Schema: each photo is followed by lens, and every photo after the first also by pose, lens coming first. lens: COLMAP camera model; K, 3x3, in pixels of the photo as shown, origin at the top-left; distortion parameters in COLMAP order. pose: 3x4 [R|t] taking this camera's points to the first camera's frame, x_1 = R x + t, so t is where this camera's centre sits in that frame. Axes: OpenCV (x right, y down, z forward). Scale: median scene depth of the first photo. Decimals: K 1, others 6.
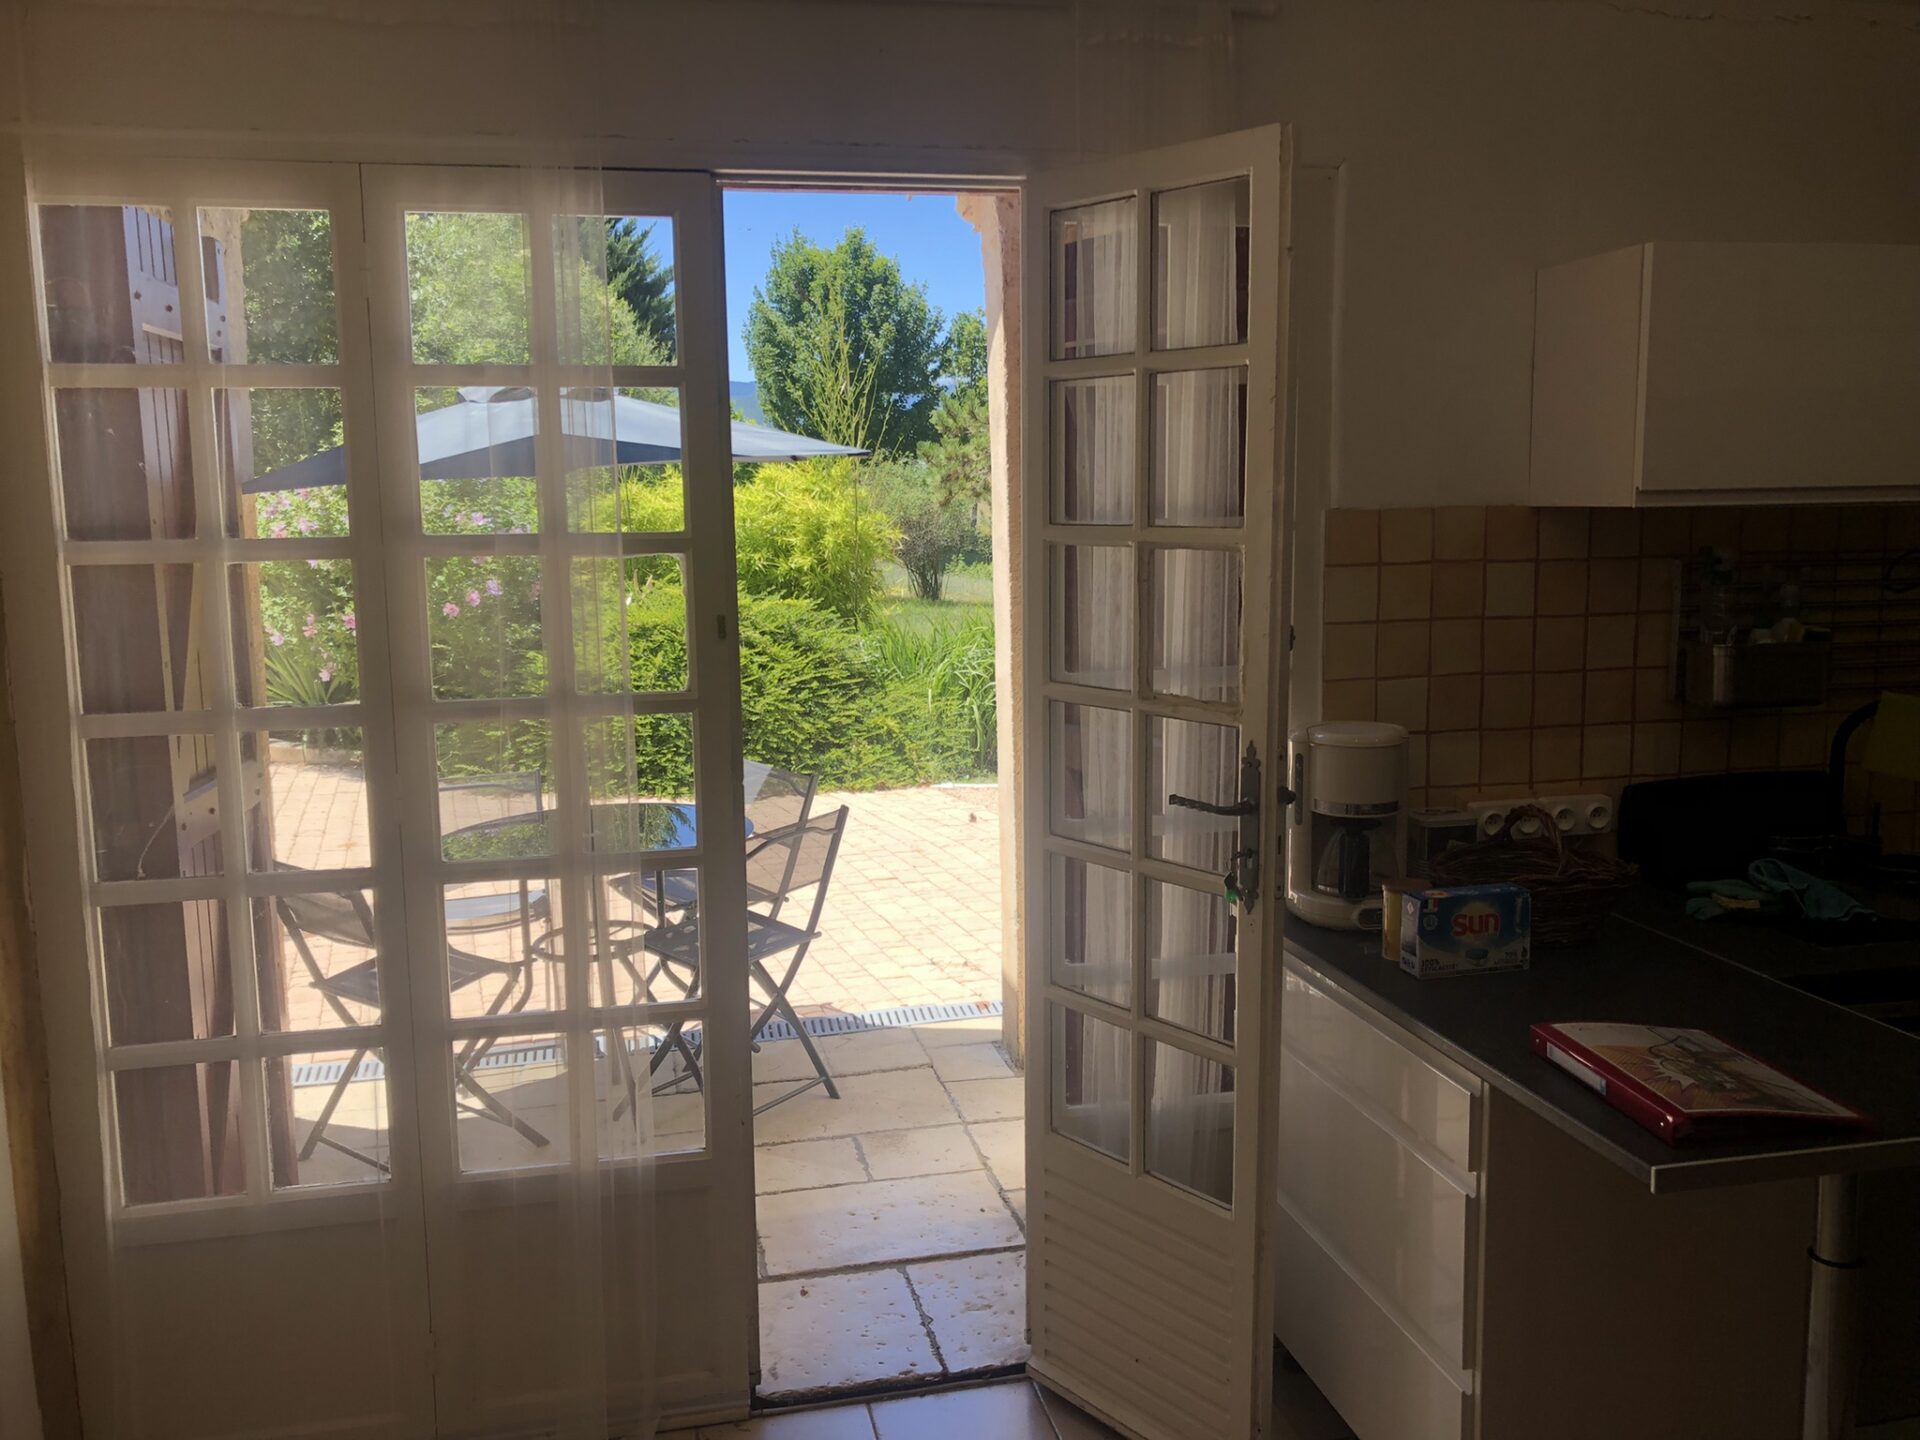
lens RADIAL K [[1586.8, 0, 955.9], [0, 1586.8, 716.8], [0, 0, 1]] dist [0.007972, 0.002573]
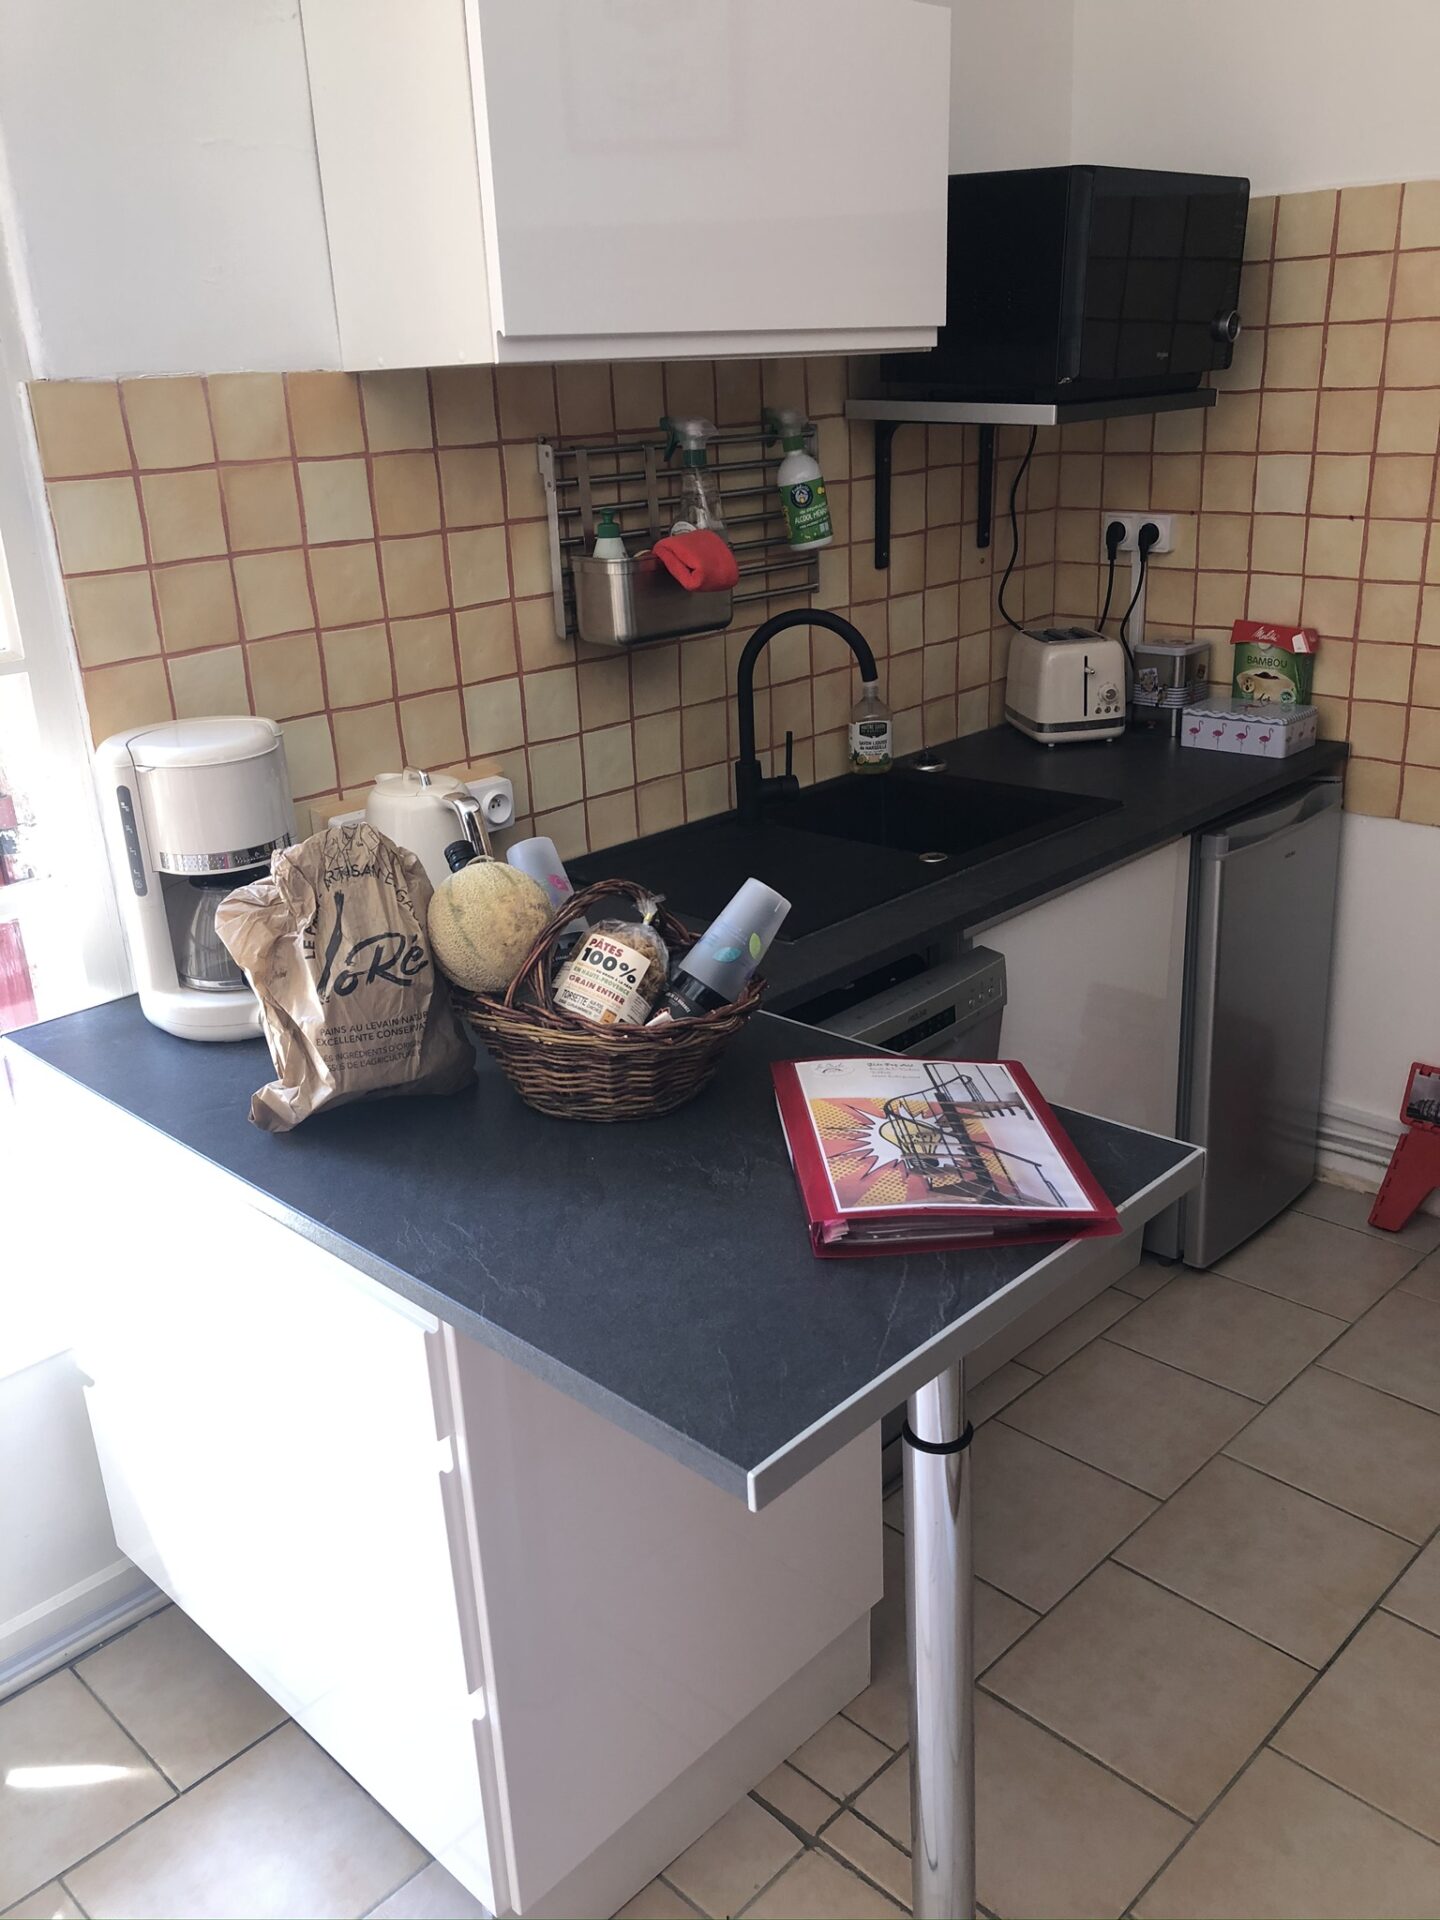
lens RADIAL K [[1586.8, 0, 716.6], [0, 1586.8, 965.3], [0, 0, 1]] dist [0.007972, 0.002573]
pose [[0.835586, -0.210933, 0.507251, 0.095722], [0.104936, 0.967631, 0.229517, -0.026364], [-0.539245, -0.138552, 0.830674, 0.314237]]
